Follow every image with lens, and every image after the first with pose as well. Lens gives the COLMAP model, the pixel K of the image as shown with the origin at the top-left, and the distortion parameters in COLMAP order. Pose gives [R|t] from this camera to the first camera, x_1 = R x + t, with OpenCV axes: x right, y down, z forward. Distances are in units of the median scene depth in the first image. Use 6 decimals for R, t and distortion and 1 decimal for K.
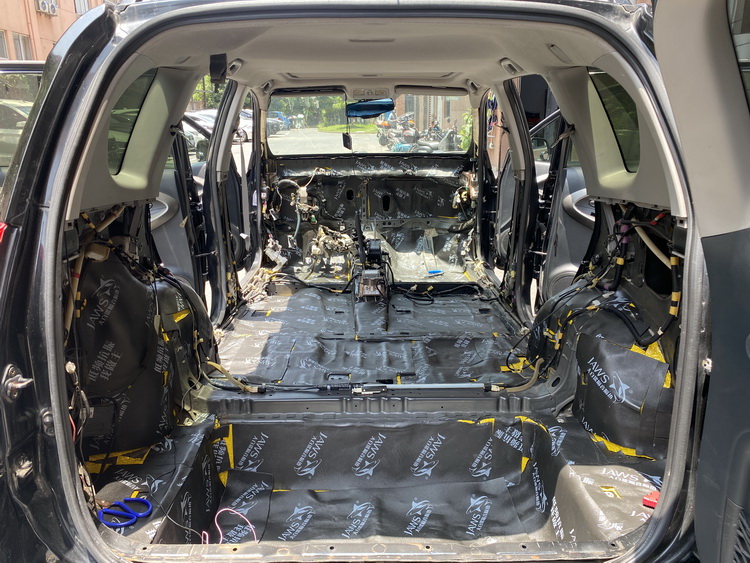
lens RADIAL K [[563.4, 0, 370.8], [0, 563.4, 282.8], [0, 0, 1]] dist [0.000498, -0.000173]
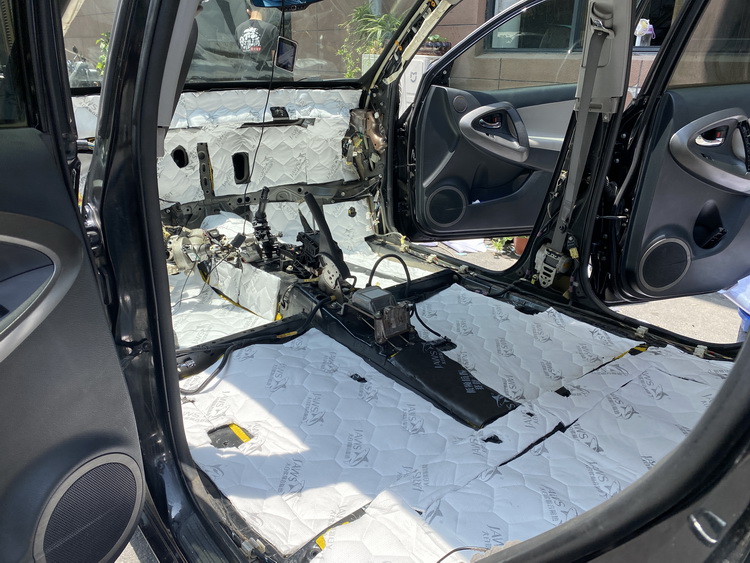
lens RADIAL K [[565.8, 0, 375.8], [0, 565.8, 286.1], [0, 0, 1]] dist [0.006067, -0.004038]
pose [[0.764465, -0.221788, 0.605312, -0.381303], [0.157234, 0.974747, 0.158574, -0.130789], [-0.625196, -0.026048, 0.780033, 0.620605]]
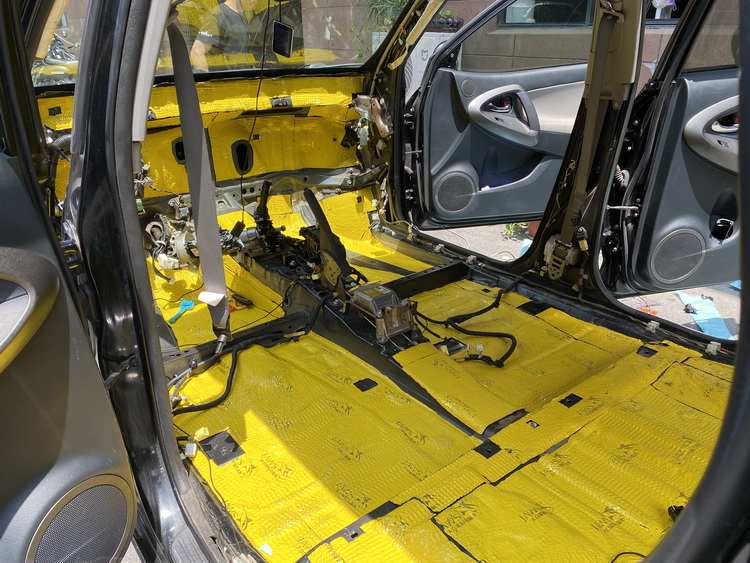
lens RADIAL K [[564.8, 0, 376.6], [0, 564.8, 284.6], [0, 0, 1]] dist [0.004336, -0.006887]
pose [[0.781155, -0.252968, 0.570792, -0.352915], [0.172521, 0.966100, 0.192061, -0.148355], [-0.600027, -0.051556, 0.798317, 0.620505]]
